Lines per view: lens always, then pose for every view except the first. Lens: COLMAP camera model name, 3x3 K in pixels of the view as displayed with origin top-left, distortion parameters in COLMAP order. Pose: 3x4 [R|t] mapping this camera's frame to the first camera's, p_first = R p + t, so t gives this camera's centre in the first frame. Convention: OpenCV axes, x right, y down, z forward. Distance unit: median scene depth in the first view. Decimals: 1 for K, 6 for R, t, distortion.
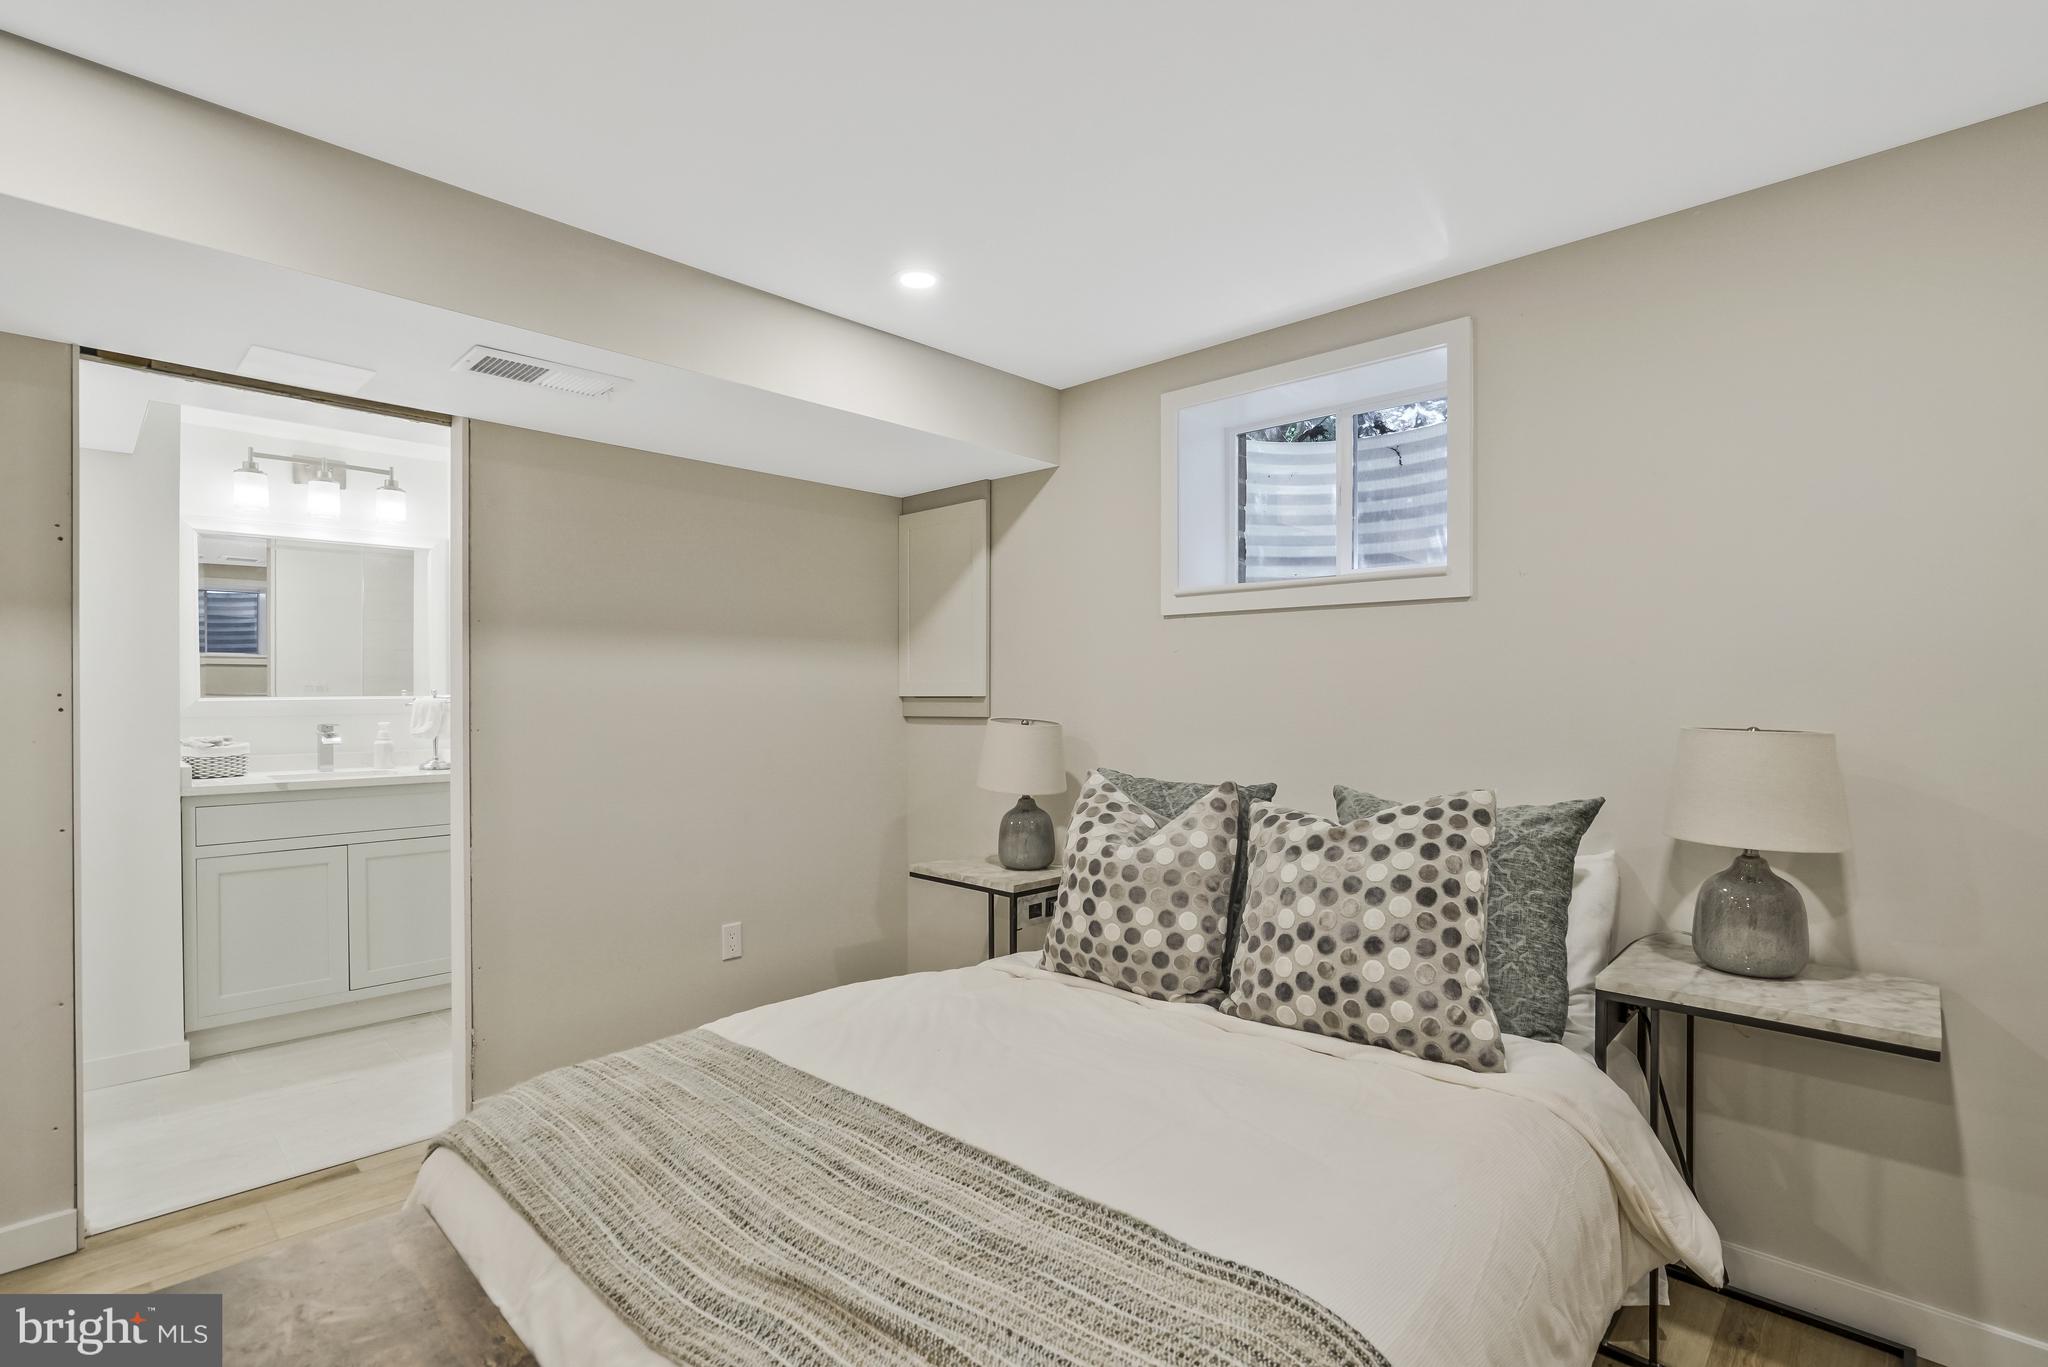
lens RADIAL K [[960.1, 0, 1025.3], [0, 960.1, 700.7], [0, 0, 1]] dist [-0.001343, -0.000037]
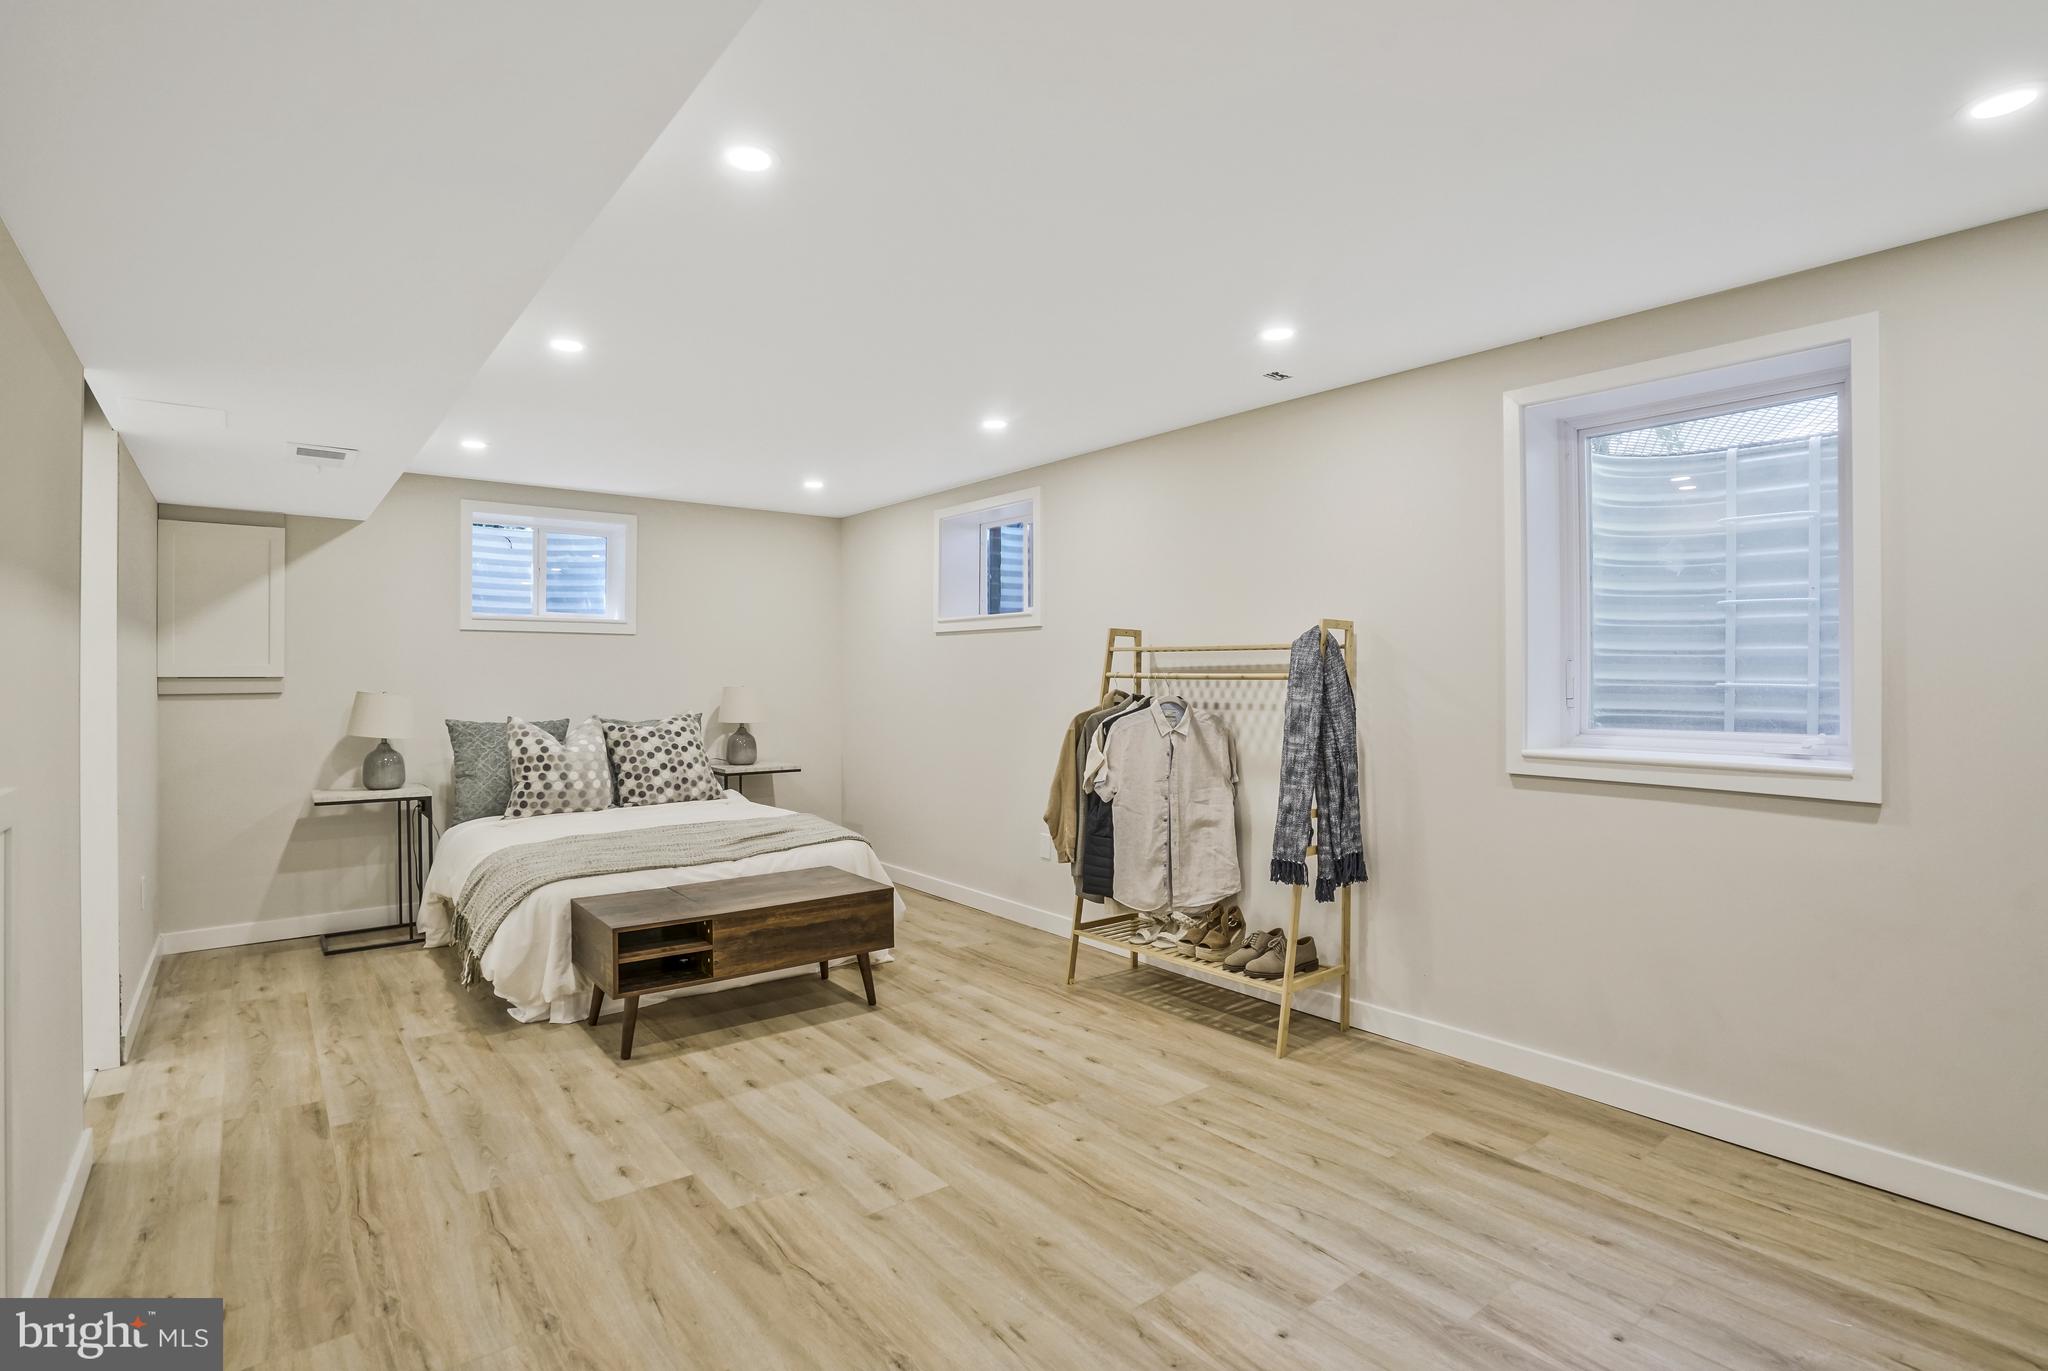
lens RADIAL K [[960.1, 0, 1022.6], [0, 960.1, 680.2], [0, 0, 1]] dist [-0.001343, -0.000037]
pose [[0.139628, -0.000489, 0.990204, -1.364661], [0.008325, 0.999965, -0.000680, 0.010542], [-0.990169, 0.008338, 0.139628, -0.209233]]
